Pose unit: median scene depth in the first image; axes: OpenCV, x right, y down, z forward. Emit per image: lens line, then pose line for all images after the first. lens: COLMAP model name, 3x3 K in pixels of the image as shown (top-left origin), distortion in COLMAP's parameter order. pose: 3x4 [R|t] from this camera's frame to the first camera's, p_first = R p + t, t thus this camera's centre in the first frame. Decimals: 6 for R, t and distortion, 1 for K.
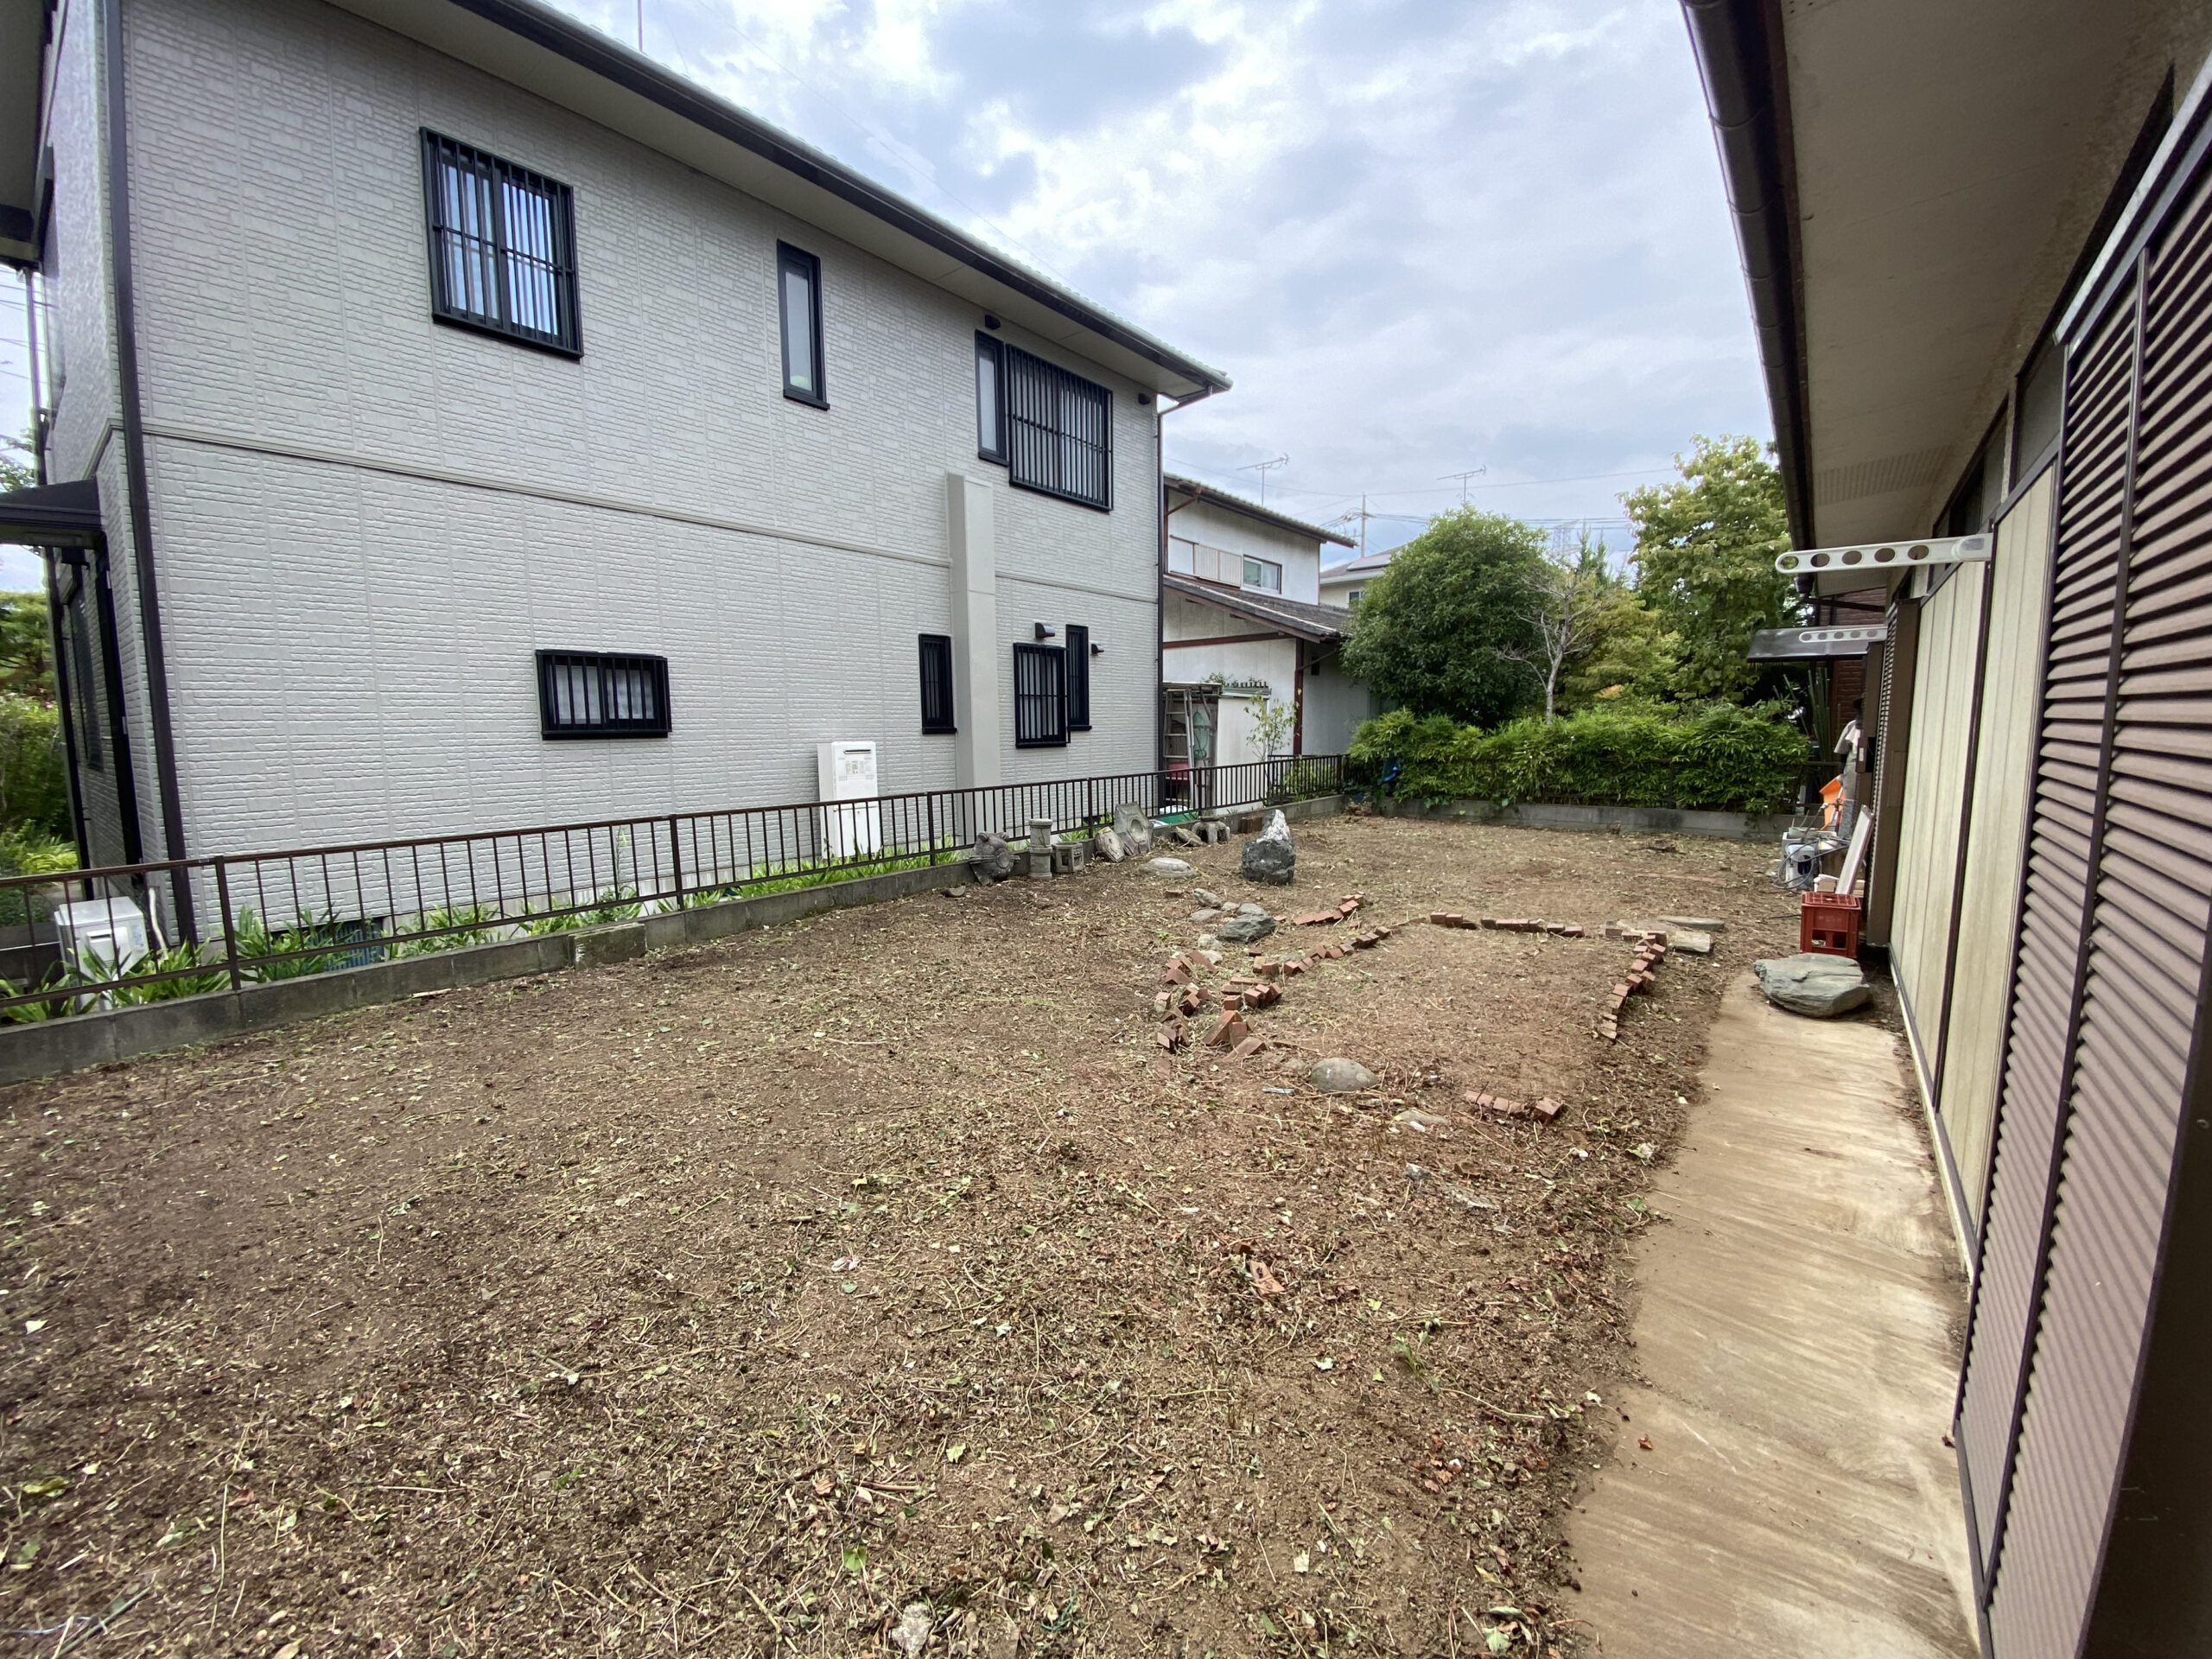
lens RADIAL K [[899.0, 0, 1111.7], [0, 899.0, 847.5], [0, 0, 1]] dist [0.006864, -0.011401]
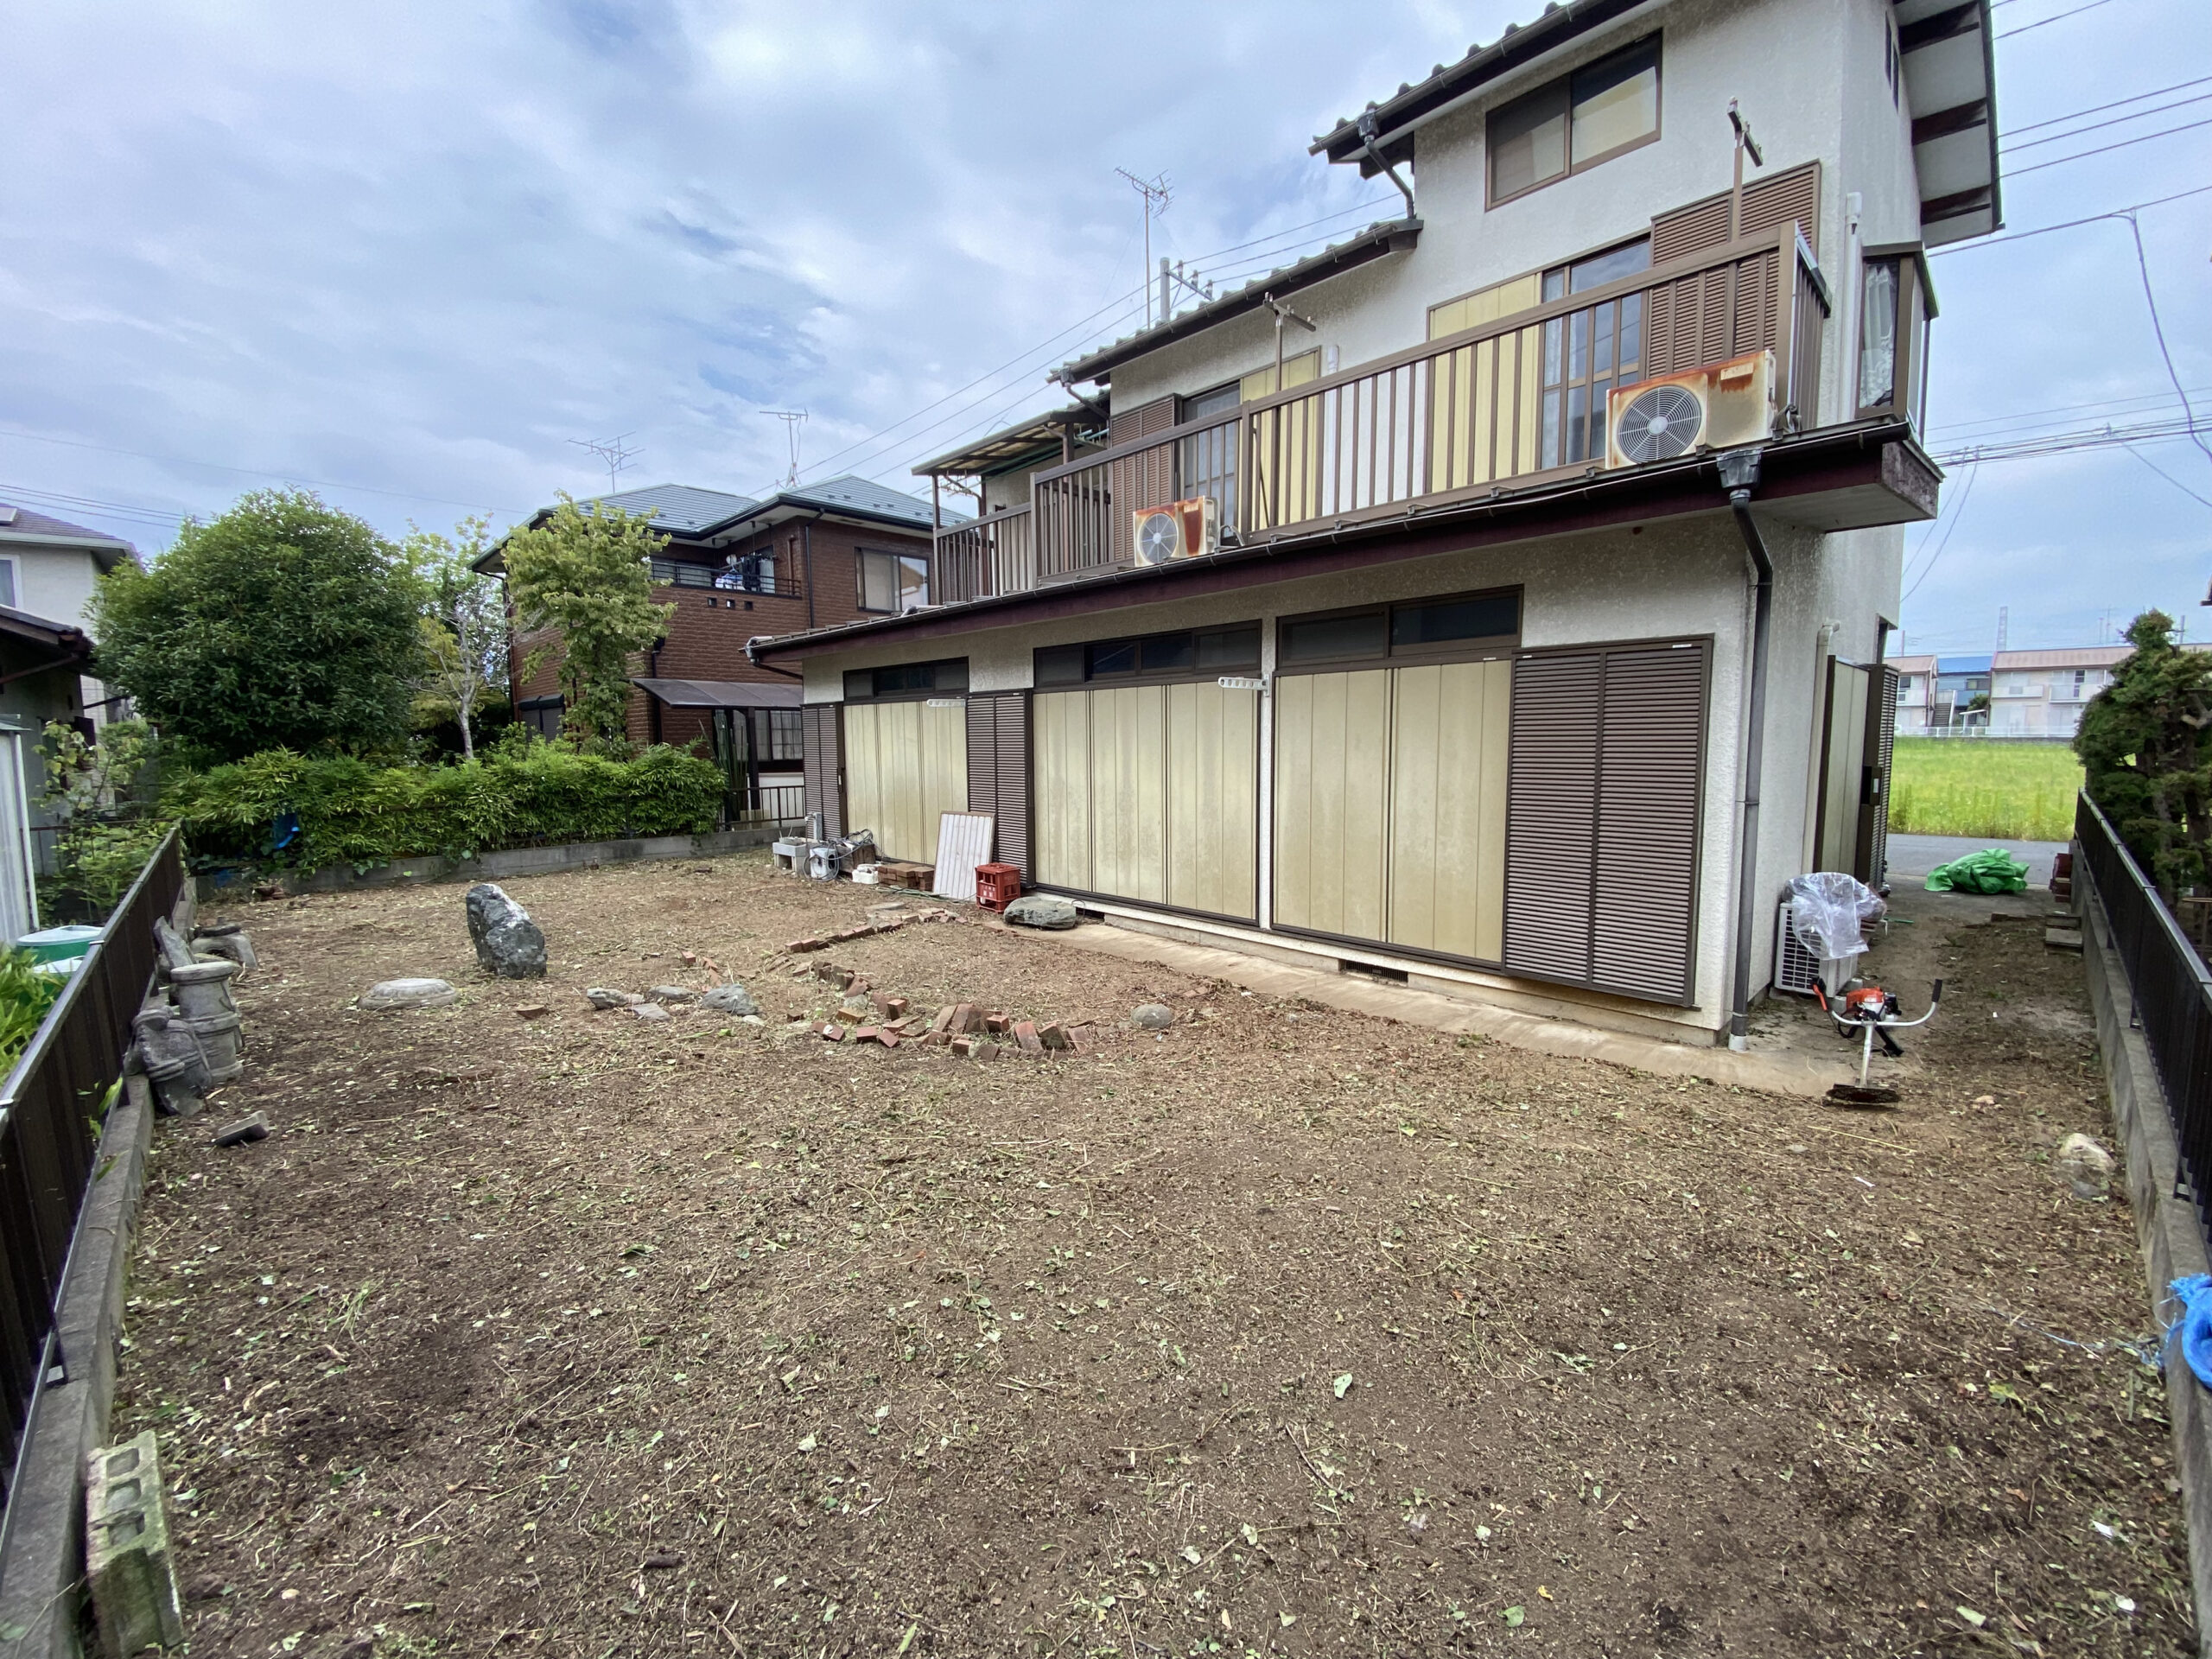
lens RADIAL K [[899.0, 0, 1107.9], [0, 899.0, 831.1], [0, 0, 1]] dist [0.006864, -0.011401]
pose [[0.136582, -0.094487, 0.986112, -0.347773], [0.152951, 0.985516, 0.073246, -0.042379], [-0.978750, 0.140823, 0.149056, 0.268291]]
